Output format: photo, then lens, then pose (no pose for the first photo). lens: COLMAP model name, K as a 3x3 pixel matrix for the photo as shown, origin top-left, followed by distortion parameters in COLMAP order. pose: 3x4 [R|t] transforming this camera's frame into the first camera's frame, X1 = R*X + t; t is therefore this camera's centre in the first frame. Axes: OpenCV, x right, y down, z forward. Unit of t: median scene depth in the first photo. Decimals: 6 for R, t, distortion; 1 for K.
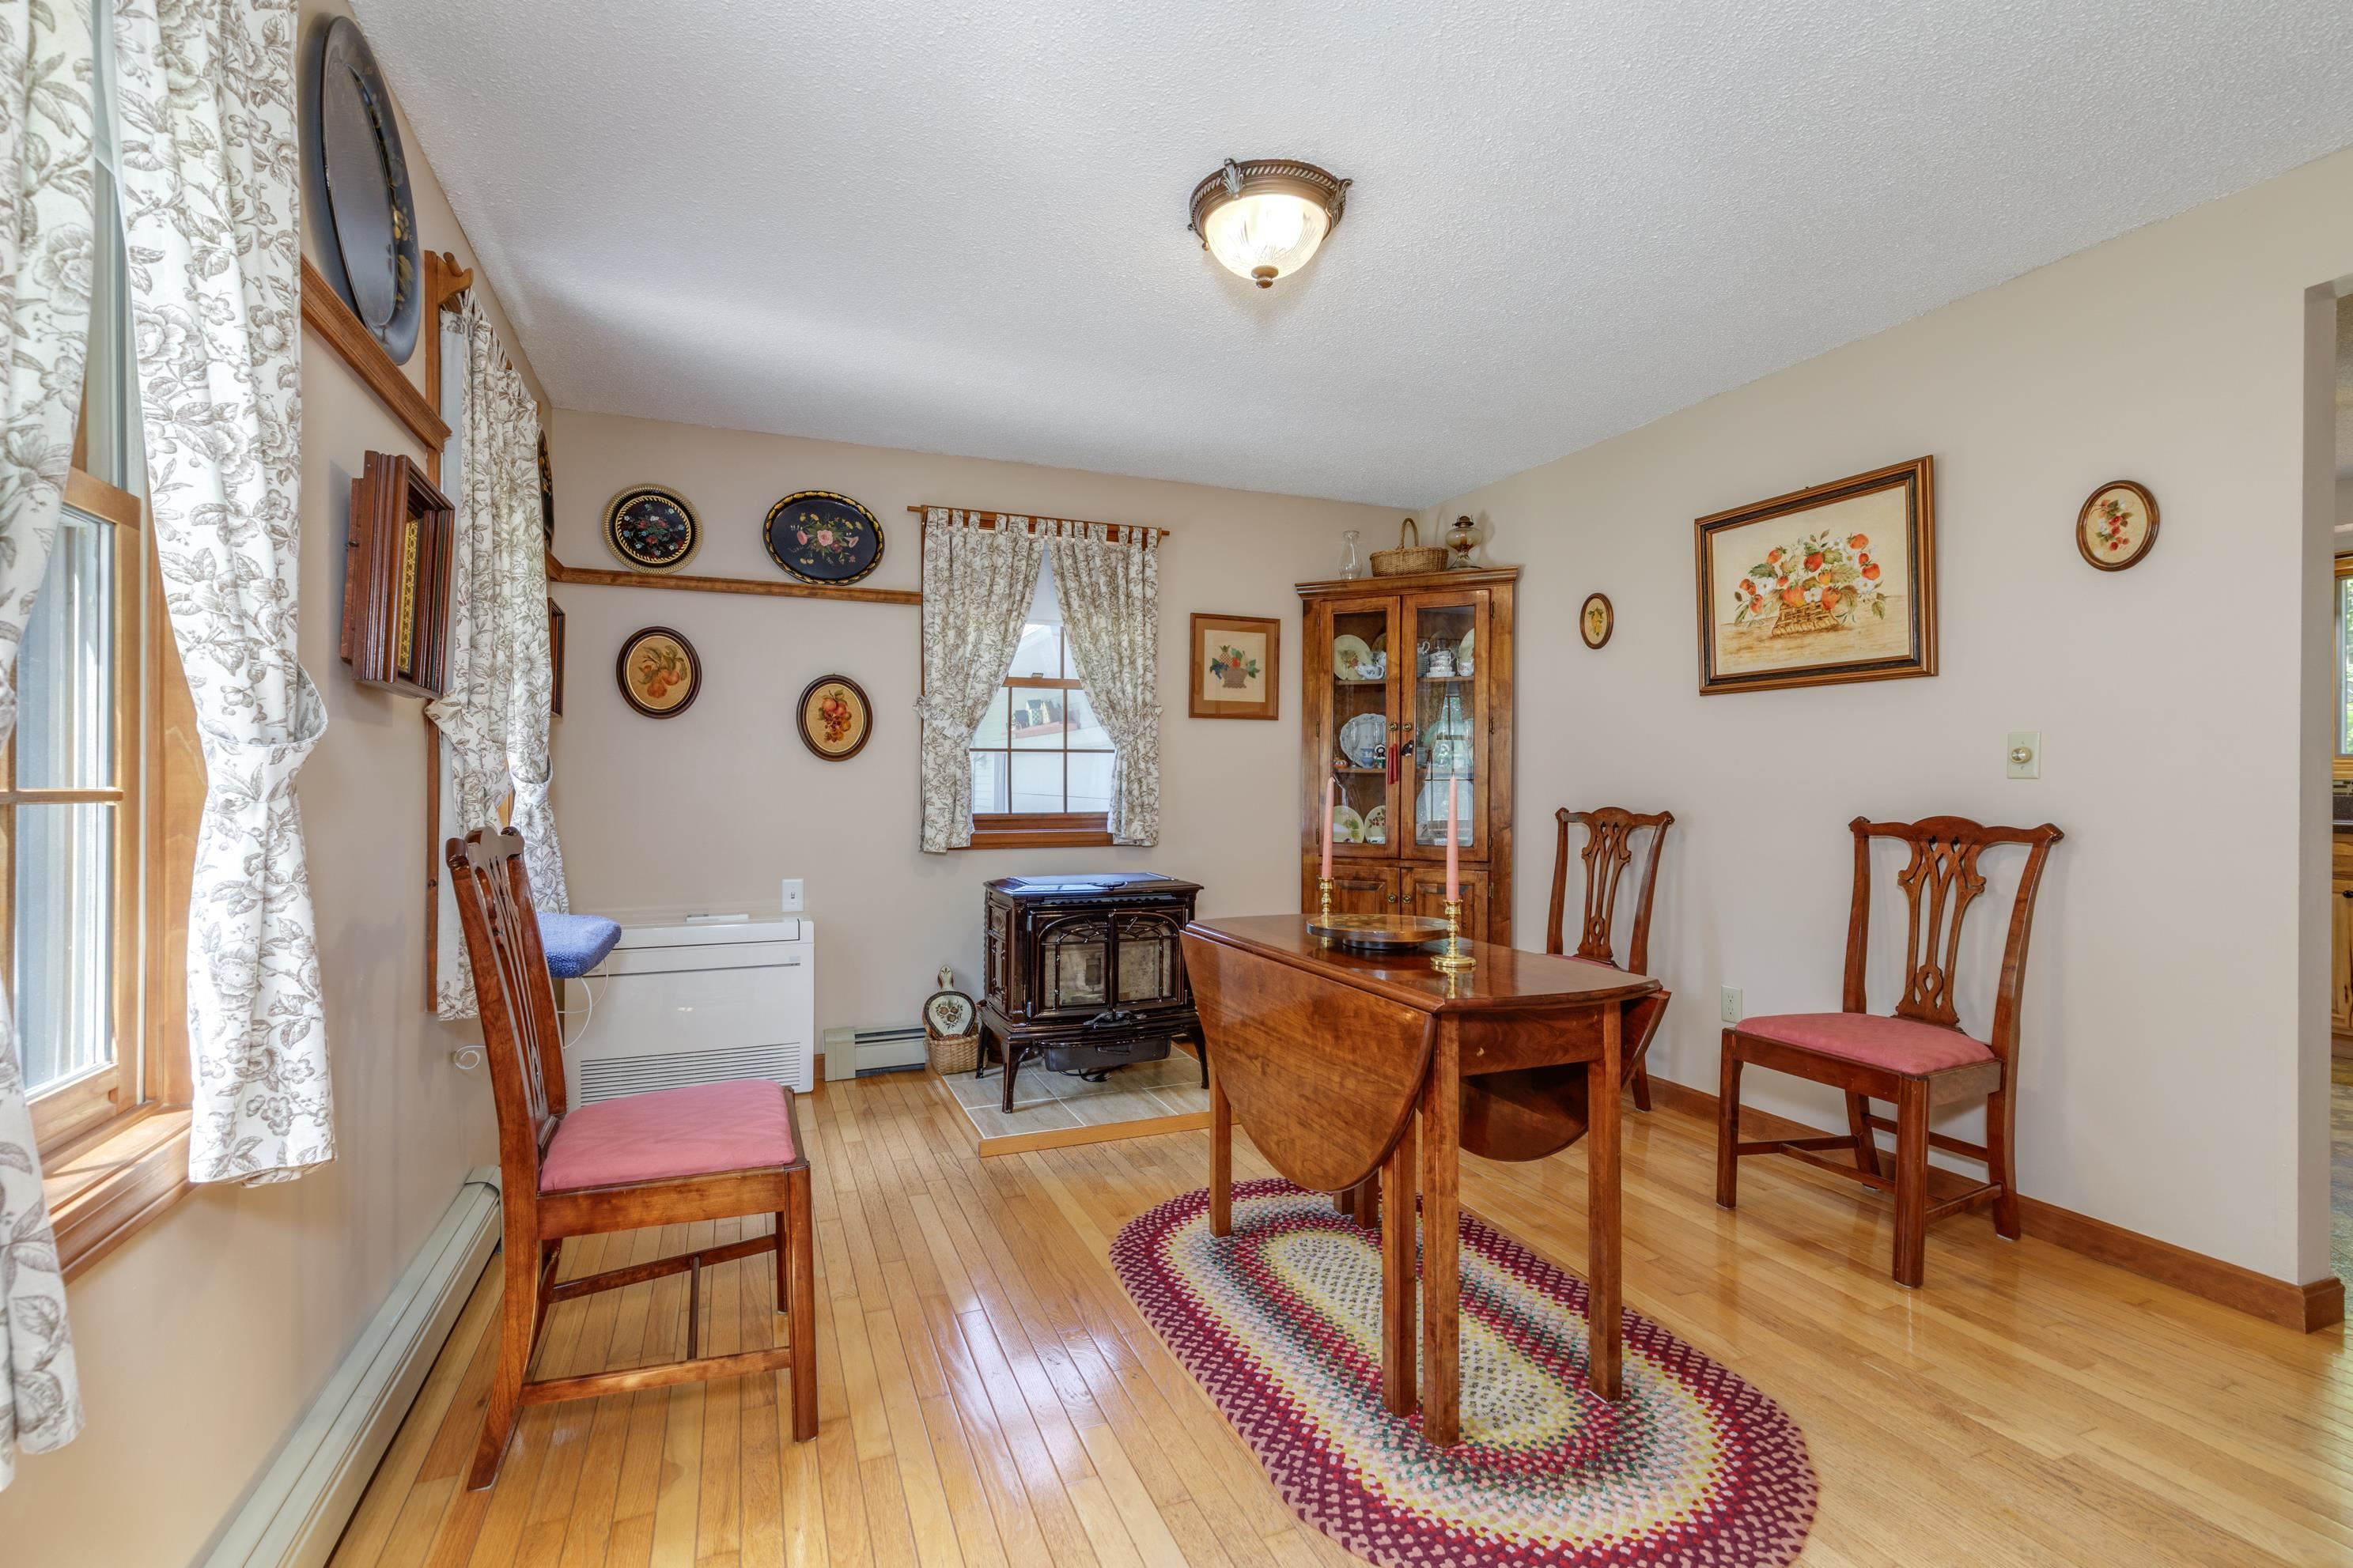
lens RADIAL K [[1071.0, 0, 1183.0], [0, 1071.0, 782.9], [0, 0, 1]] dist [0.007179, -0.002191]
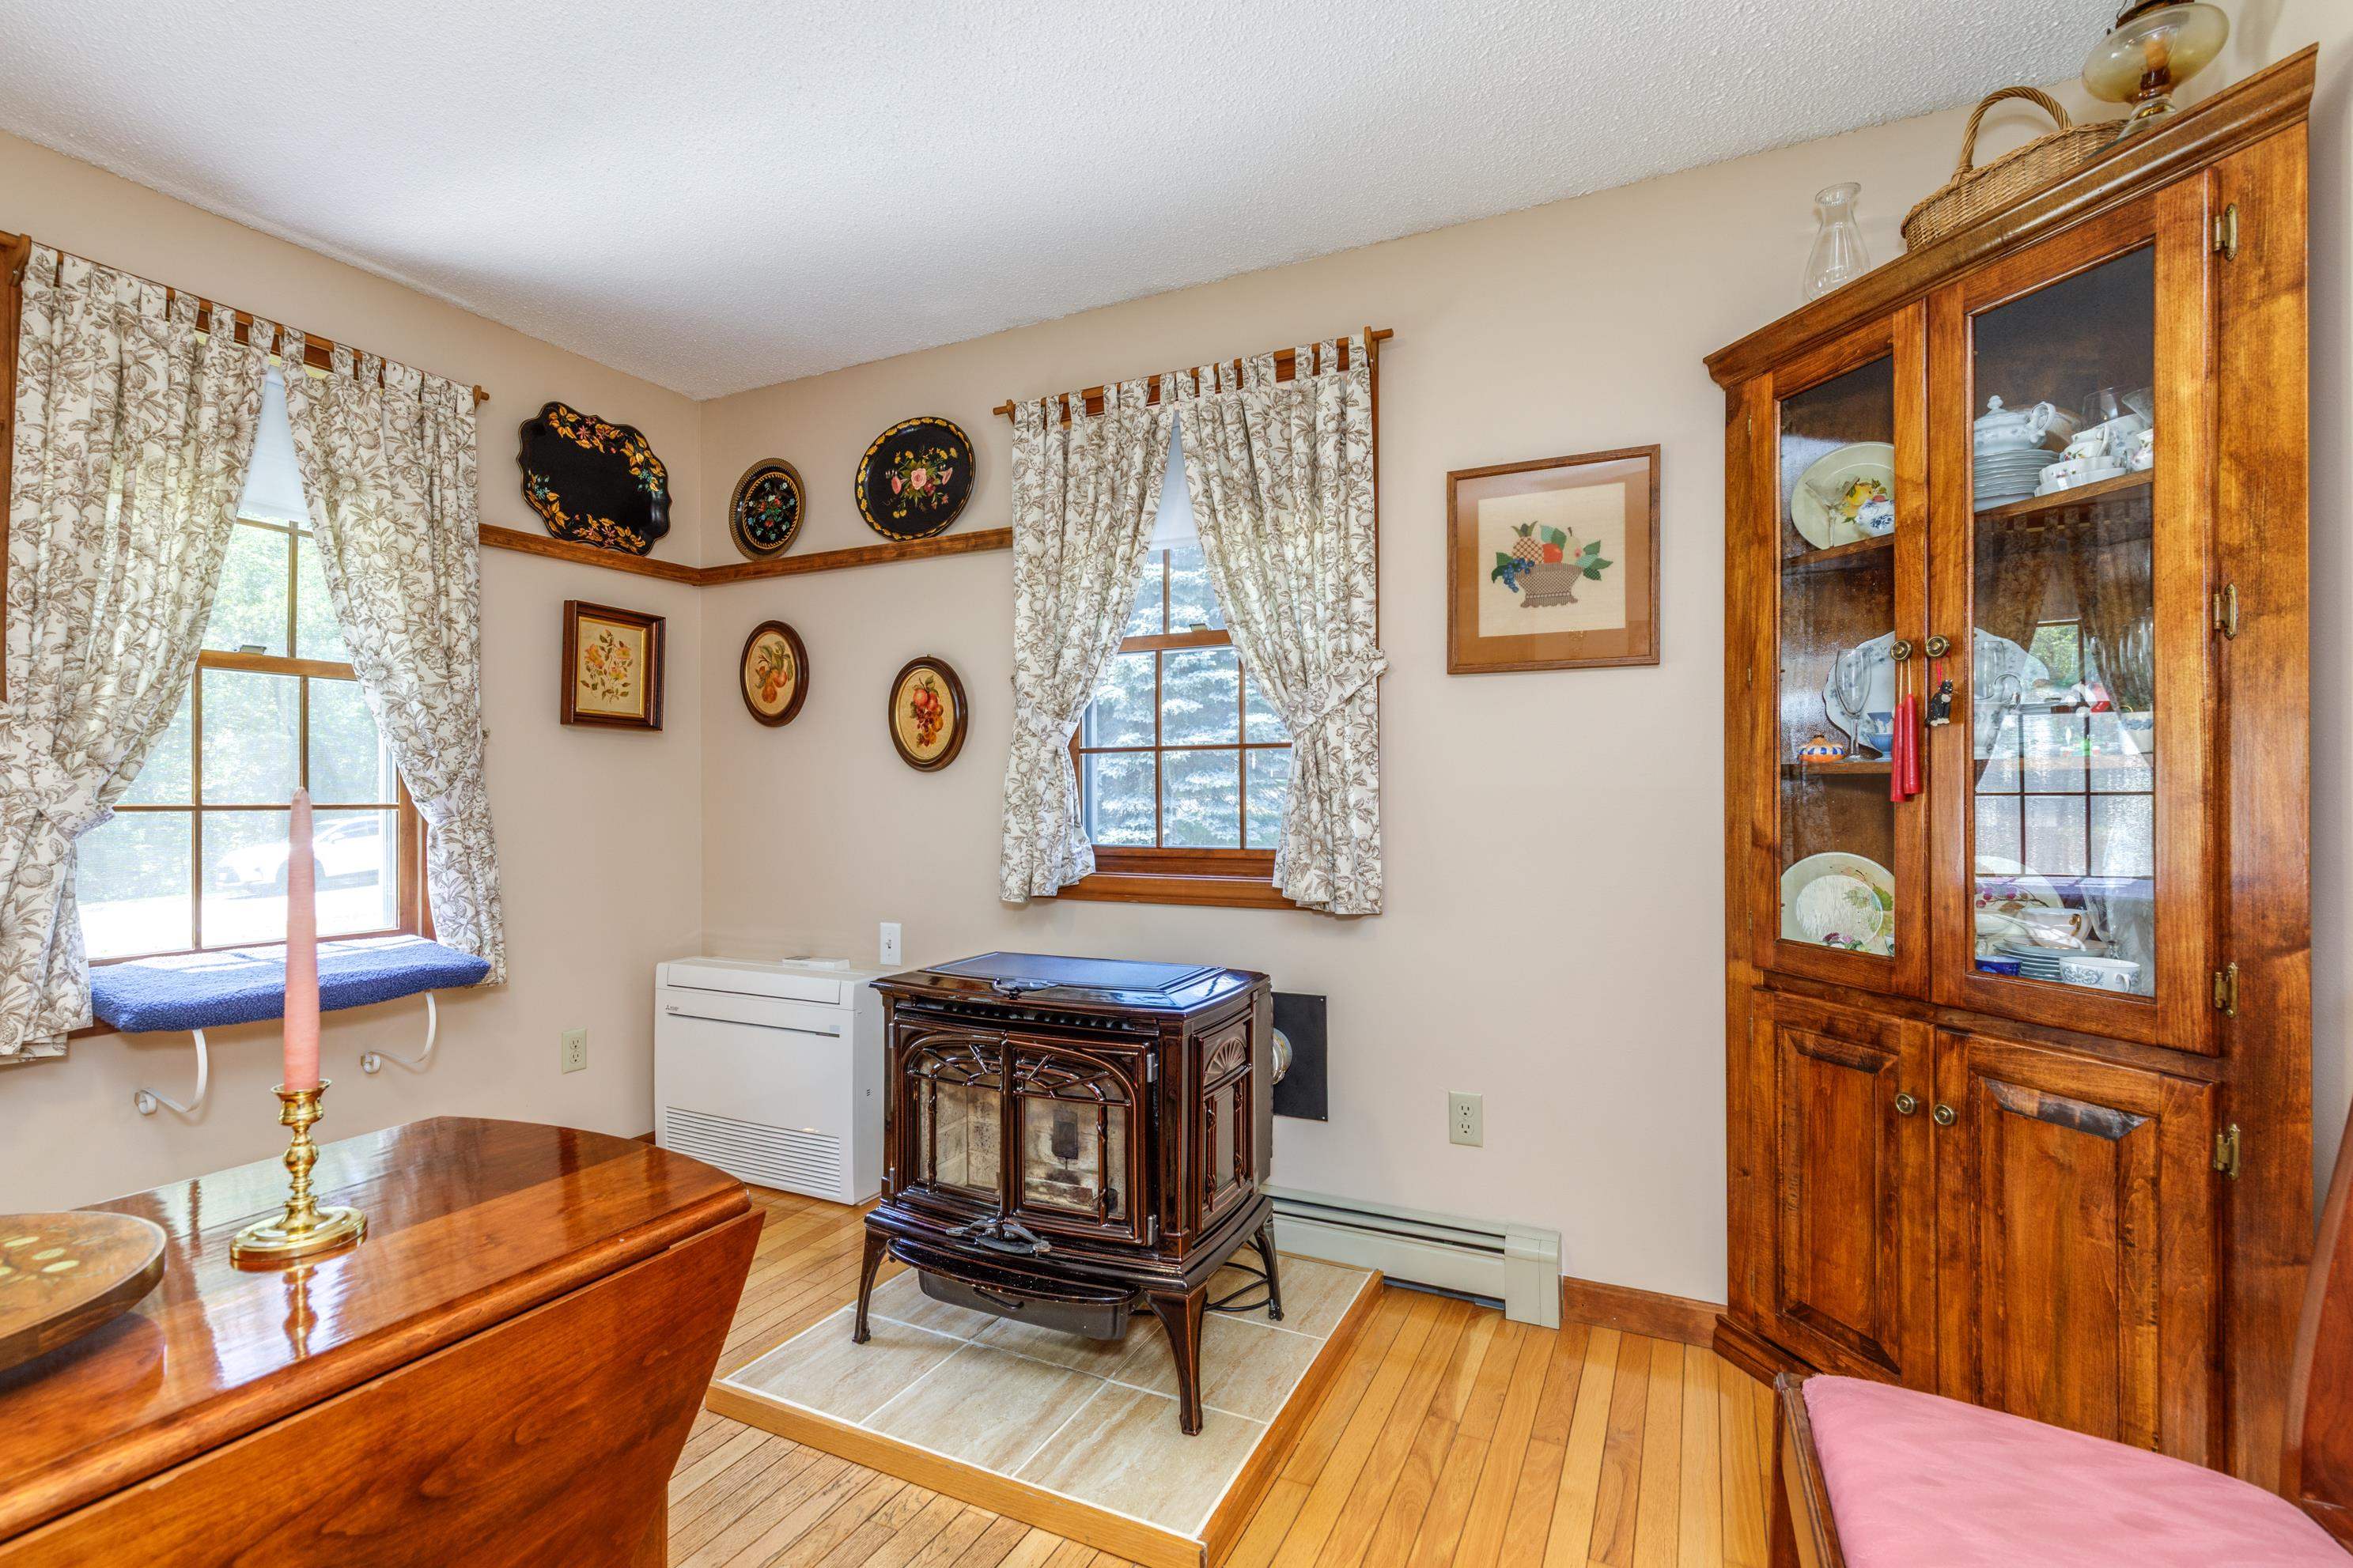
lens RADIAL K [[1071.0, 0, 1181.6], [0, 1071.0, 794.7], [0, 0, 1]] dist [0.007179, -0.002191]
pose [[0.651252, -0.004358, -0.758849, 0.344554], [0.002837, 0.999991, -0.003309, -0.000730], [0.758857, 0.000002, 0.651258, 0.607309]]
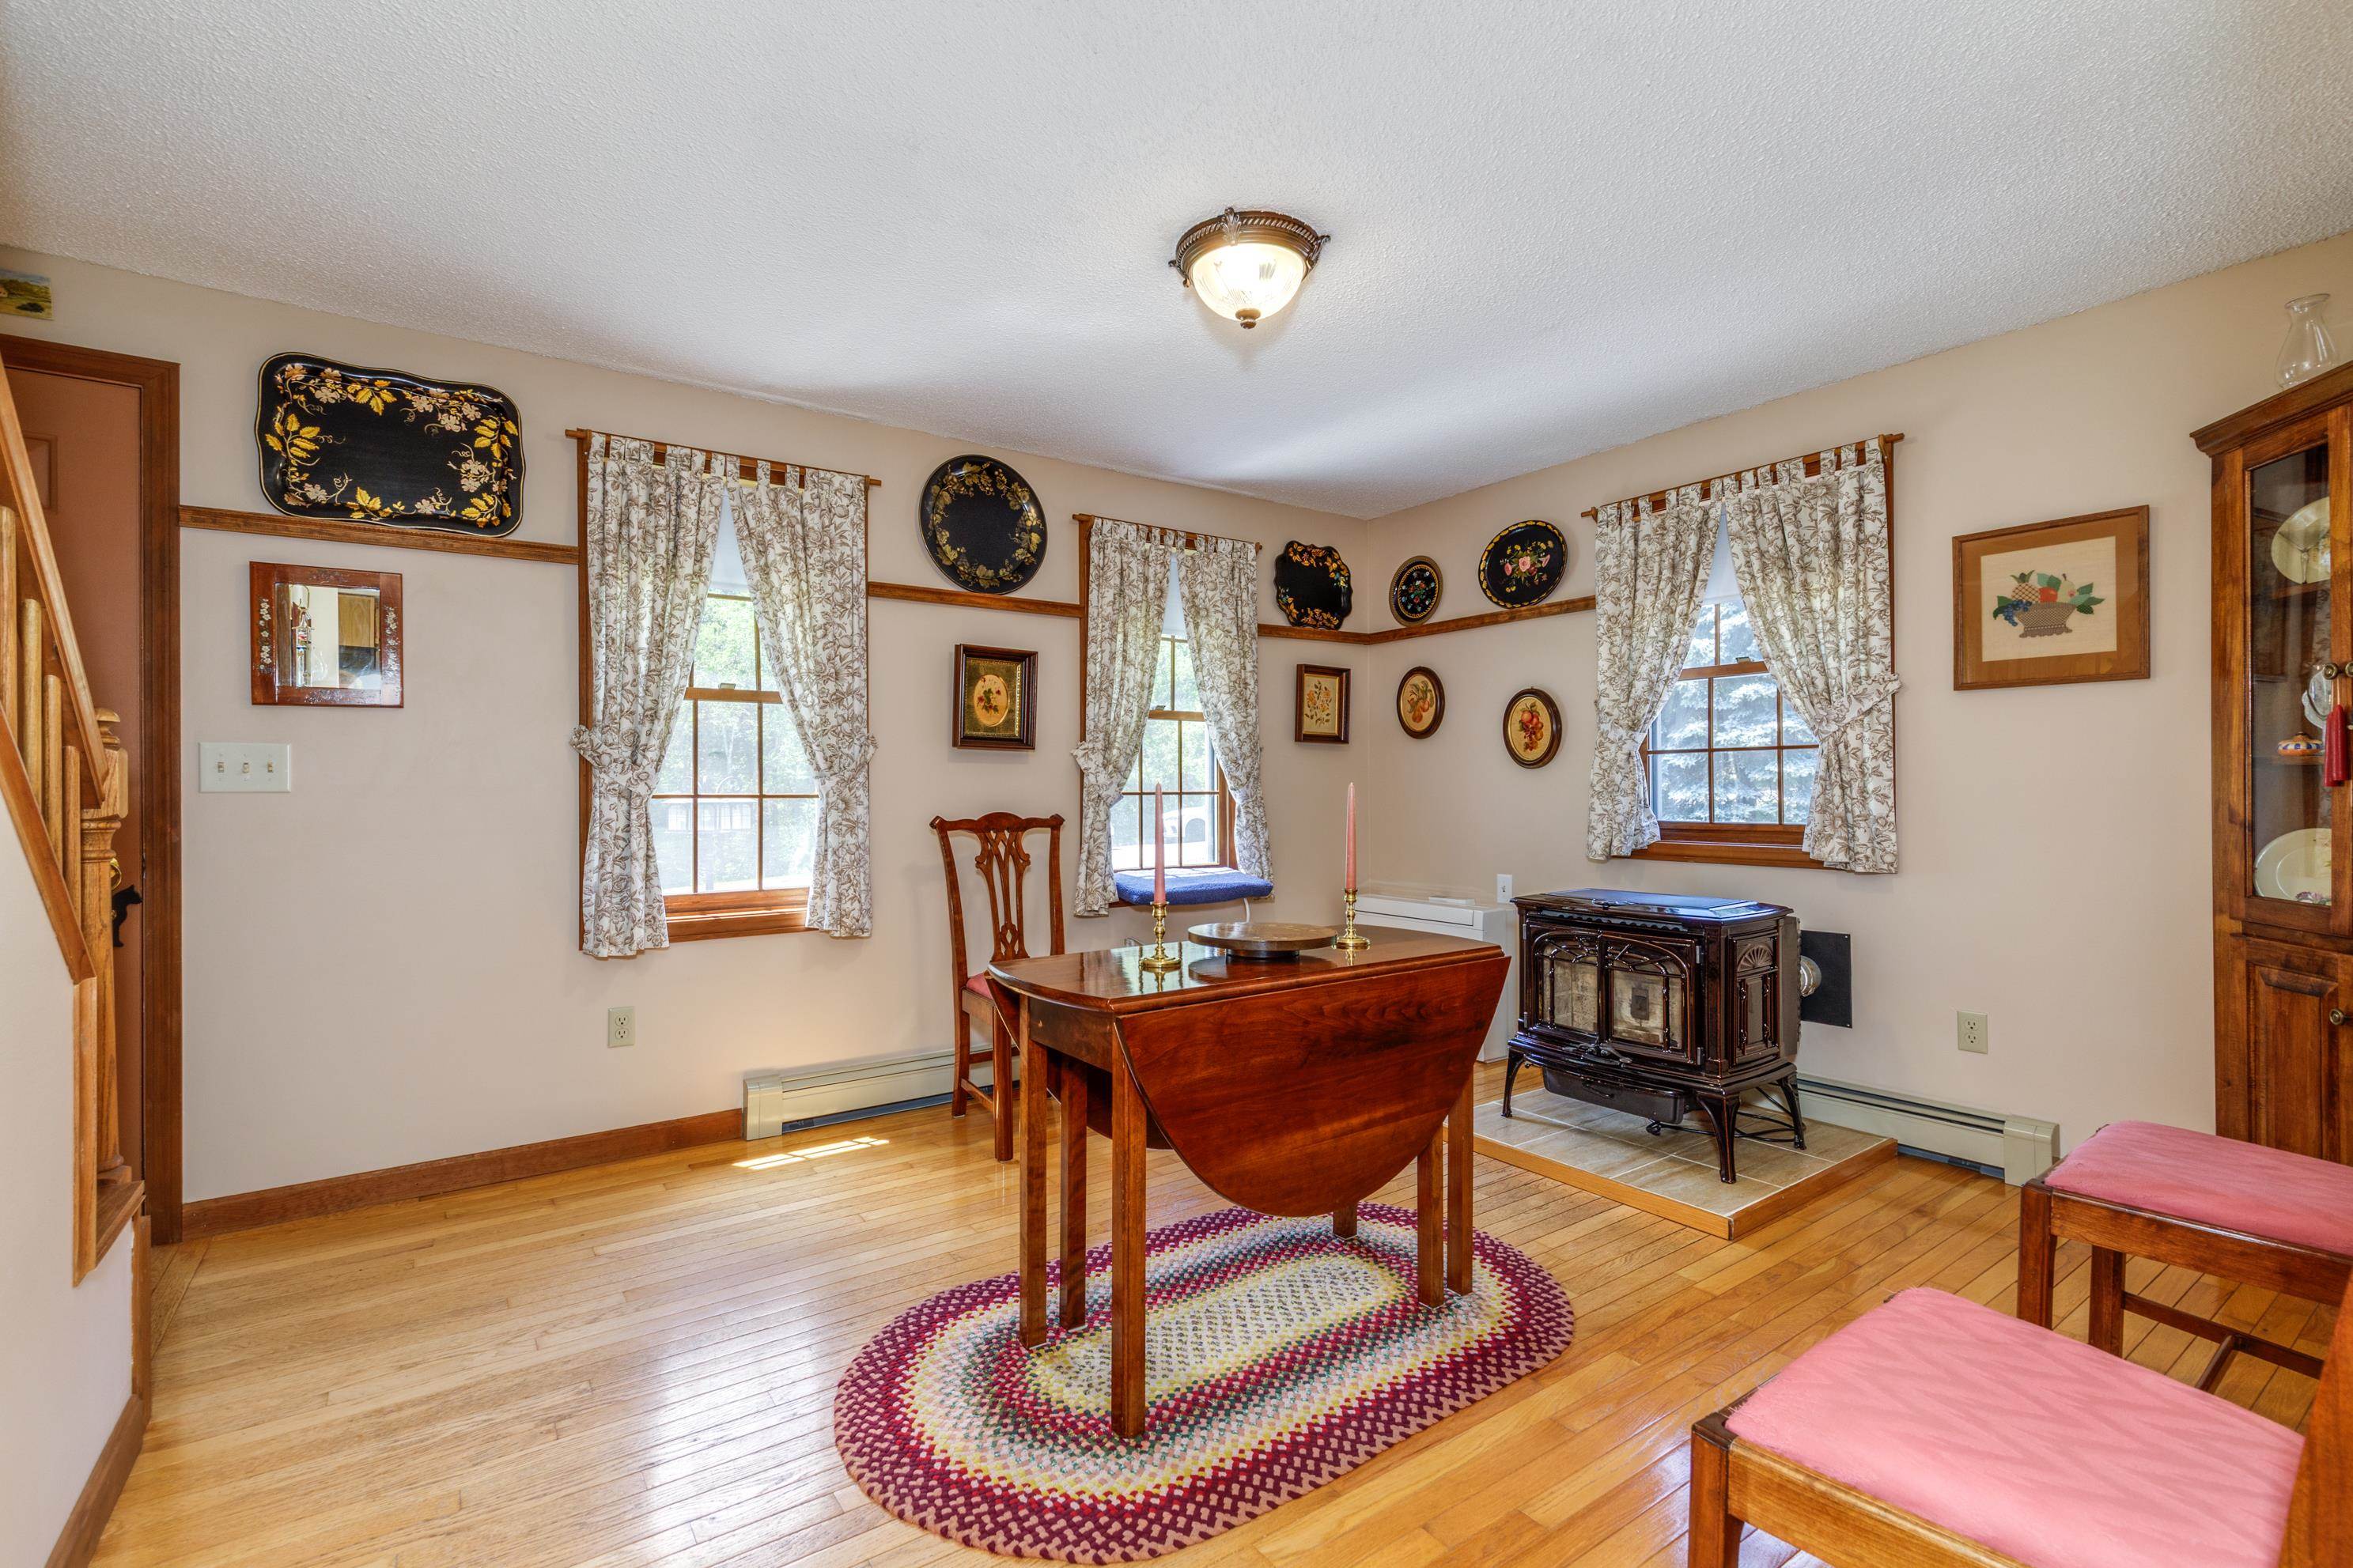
lens RADIAL K [[1071.0, 0, 1185.6], [0, 1071.0, 786.2], [0, 0, 1]] dist [0.007179, -0.002191]
pose [[0.210222, -0.005447, -0.977639, 0.620849], [0.005001, 0.999977, -0.004496, 0.000772], [0.977641, -0.003944, 0.210244, 0.406901]]
